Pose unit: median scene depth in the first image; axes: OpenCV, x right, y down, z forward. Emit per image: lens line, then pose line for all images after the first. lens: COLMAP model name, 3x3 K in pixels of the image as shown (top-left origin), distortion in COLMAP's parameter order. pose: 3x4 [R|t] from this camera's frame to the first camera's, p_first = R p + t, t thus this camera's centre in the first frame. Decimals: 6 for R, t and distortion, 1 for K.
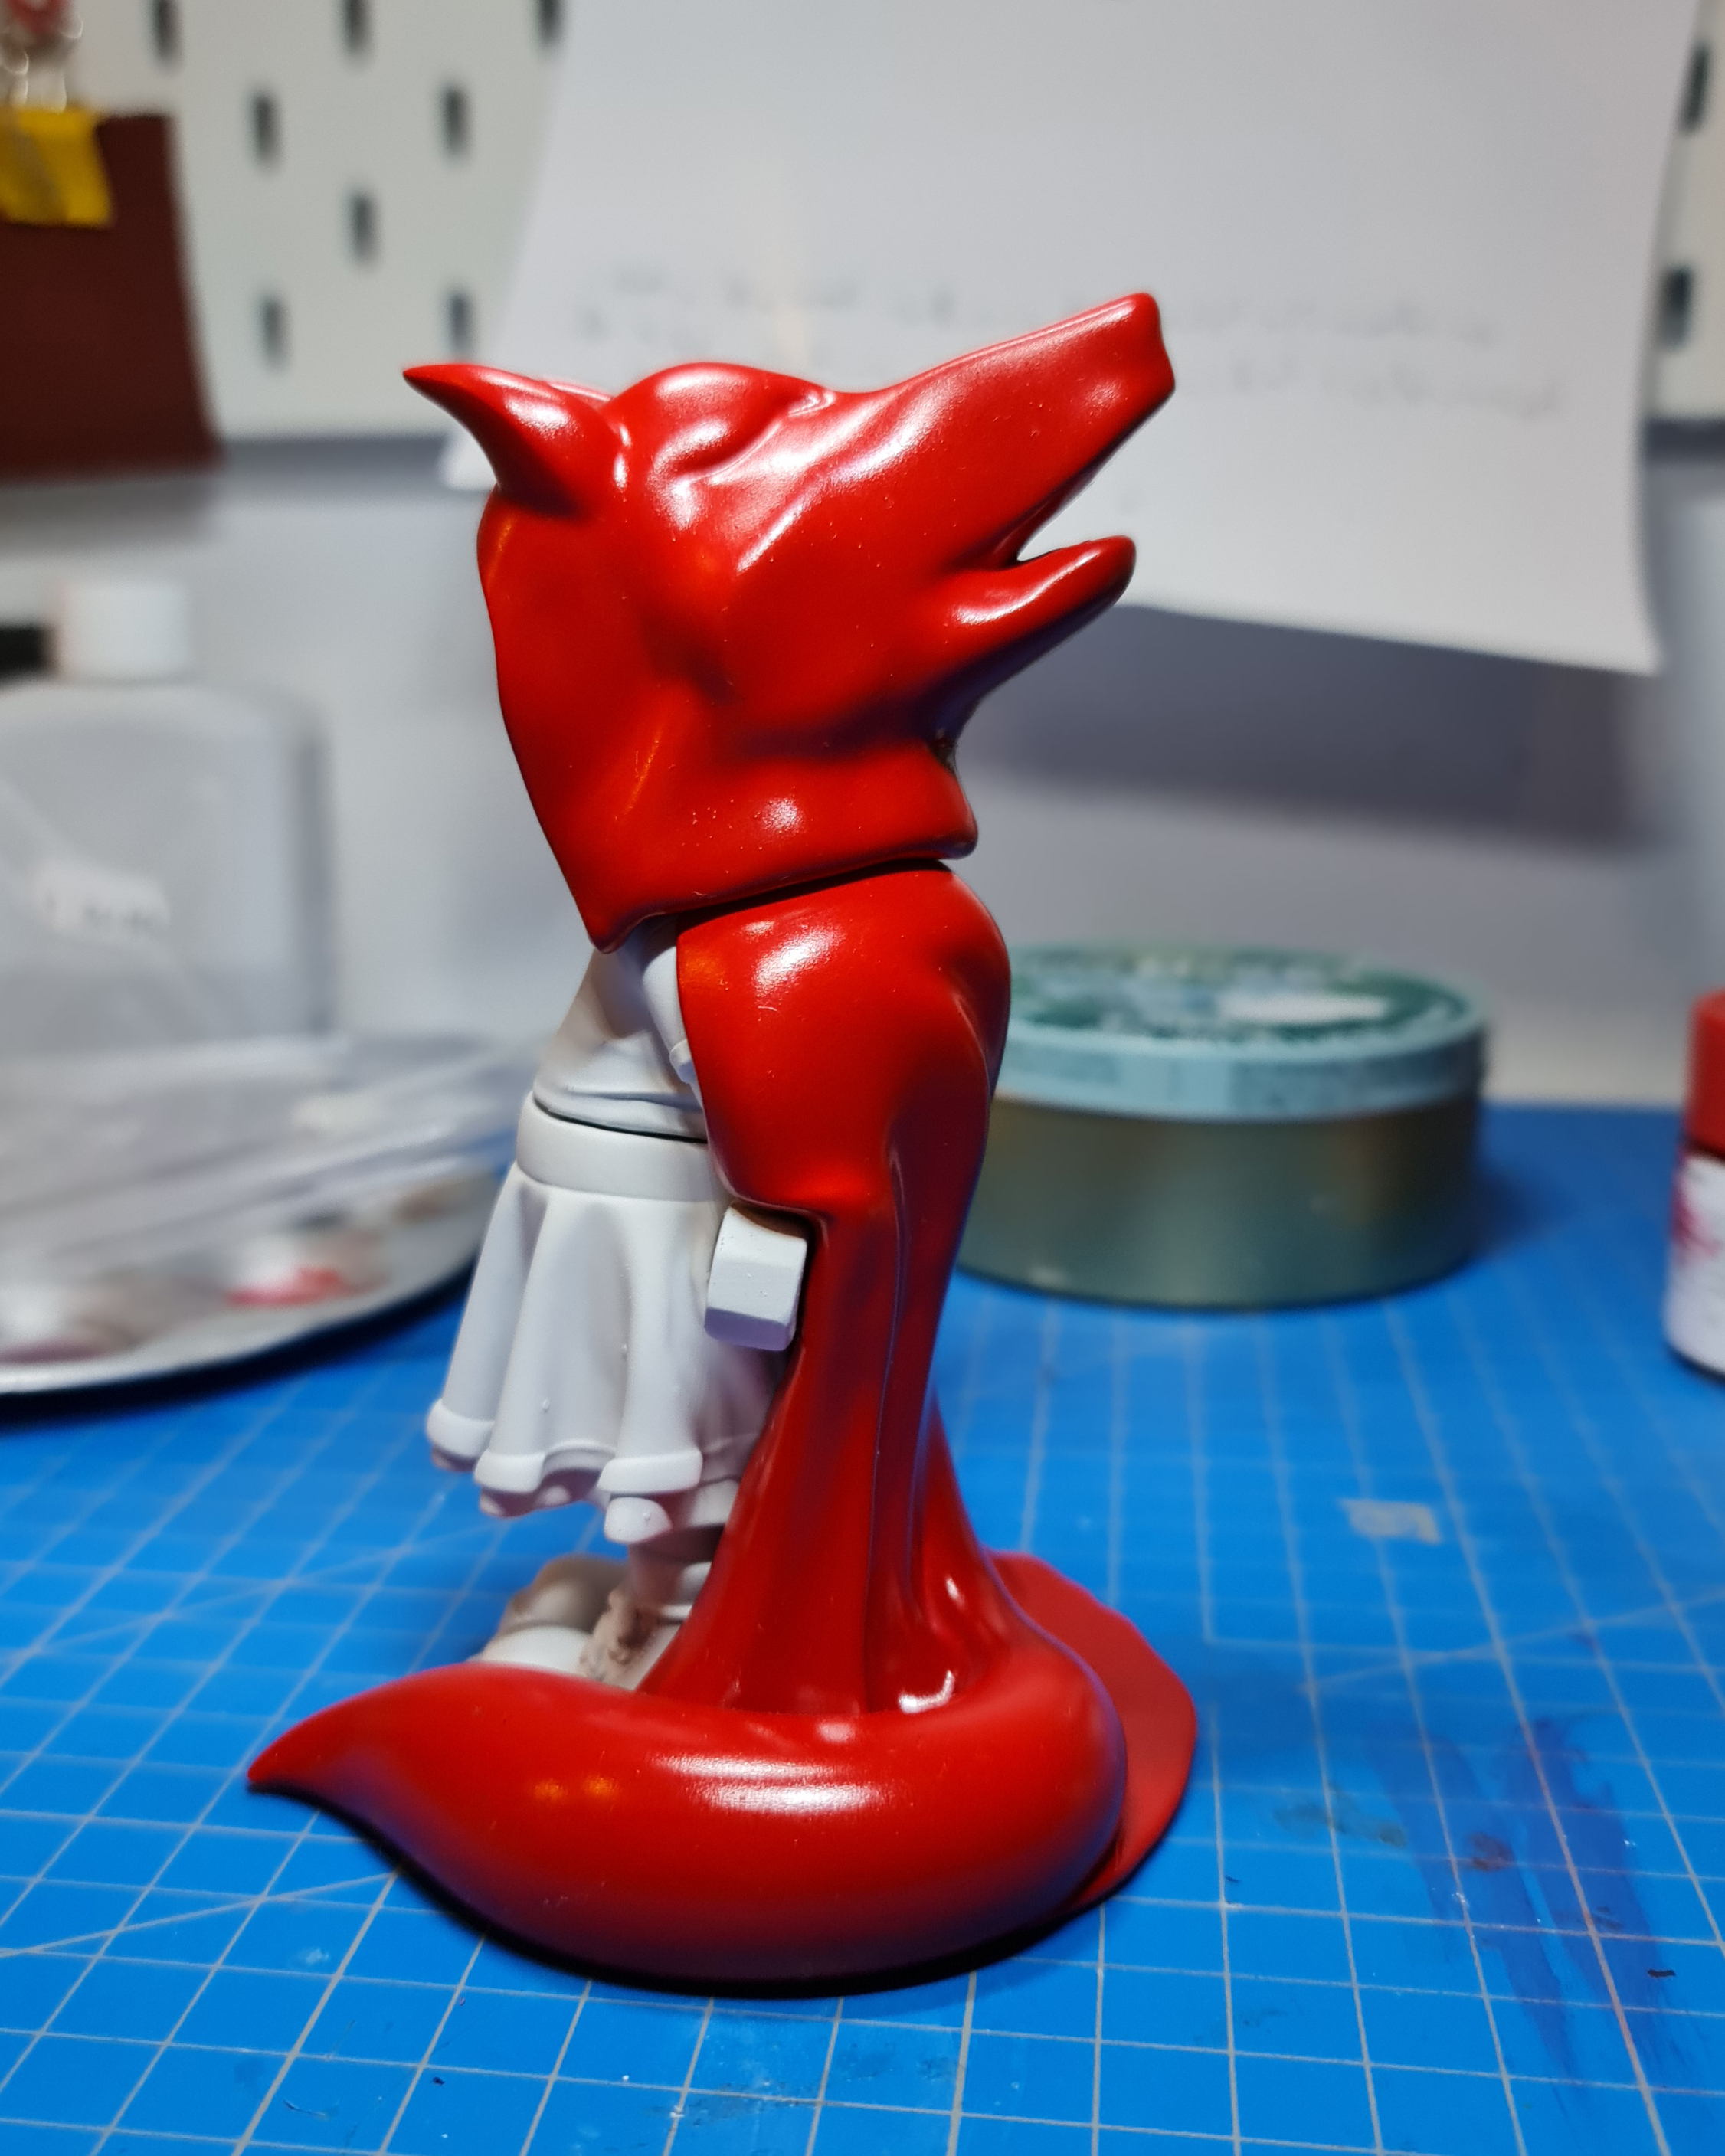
lens RADIAL K [[2383.0, 0, 861.1], [0, 2383.0, 1052.9], [0, 0, 1]] dist [-0.023906, 0.061669]
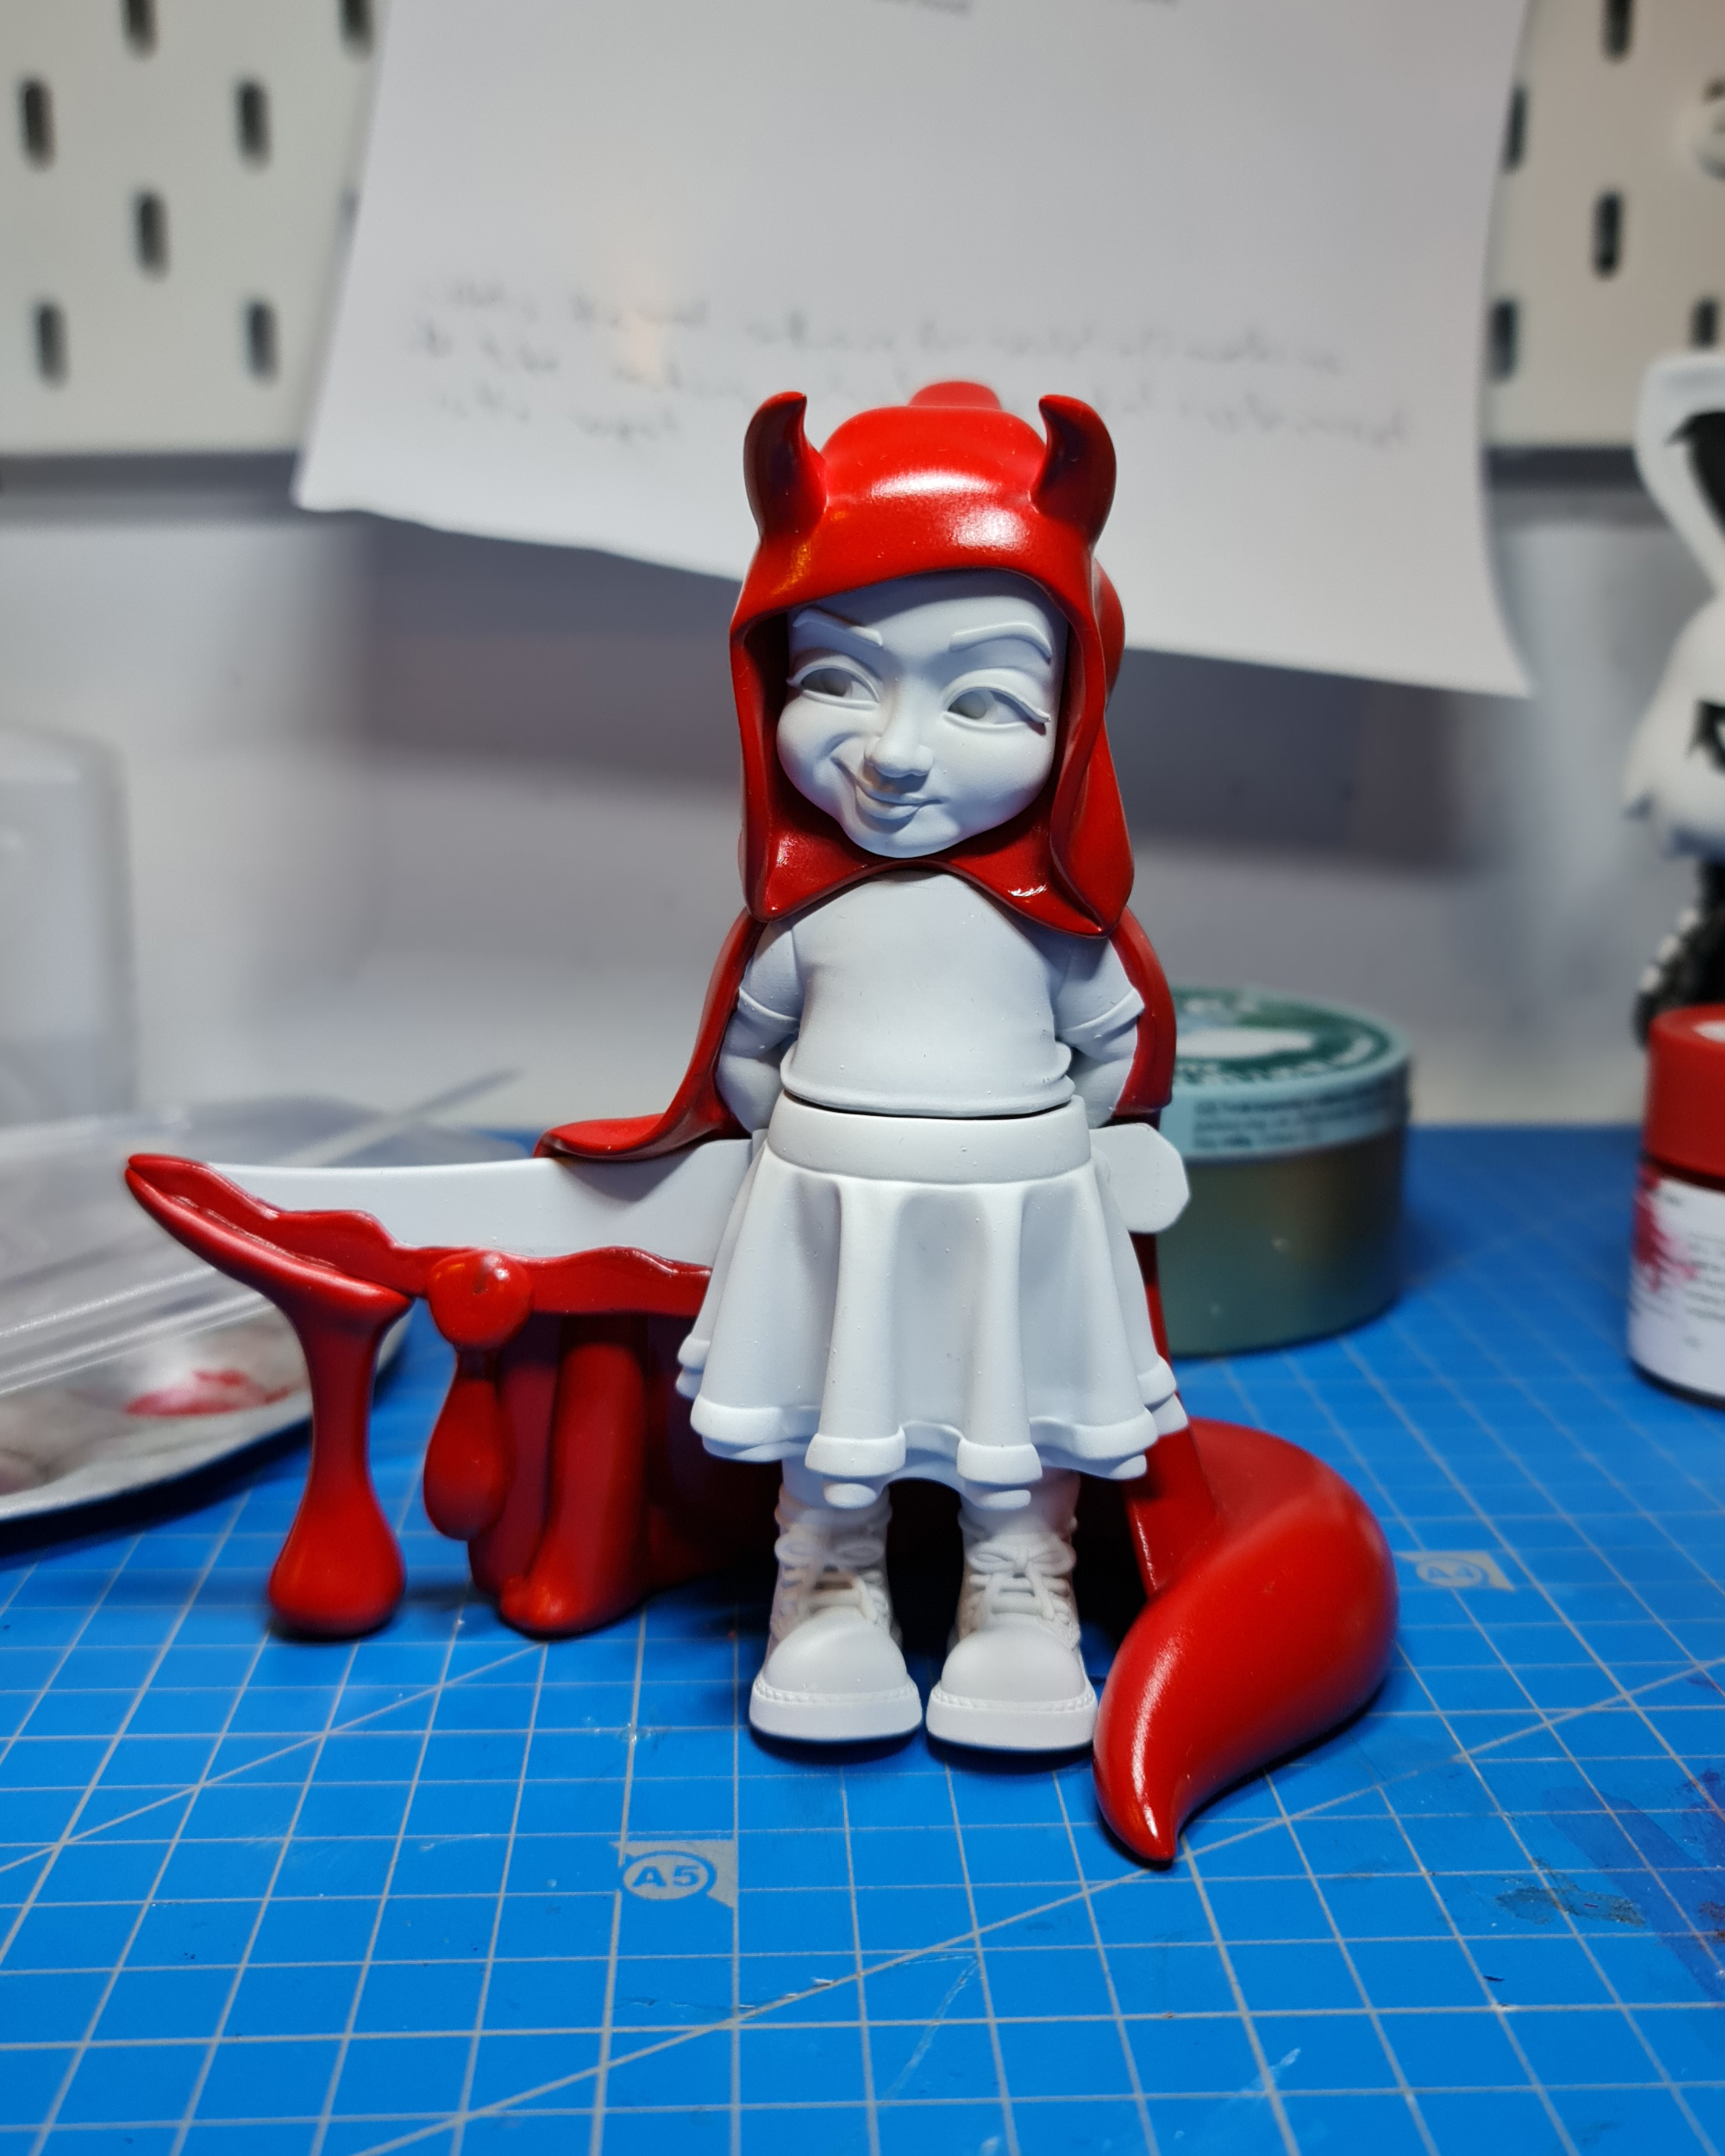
lens RADIAL K [[2383.0, 0, 861.1], [0, 2383.0, 1052.9], [0, 0, 1]] dist [-0.023906, 0.061669]
pose [[0.984994, -0.035526, 0.168891, -0.154322], [0.037912, 0.999221, -0.010927, -0.011829], [-0.168371, 0.017166, 0.985574, 0.069859]]
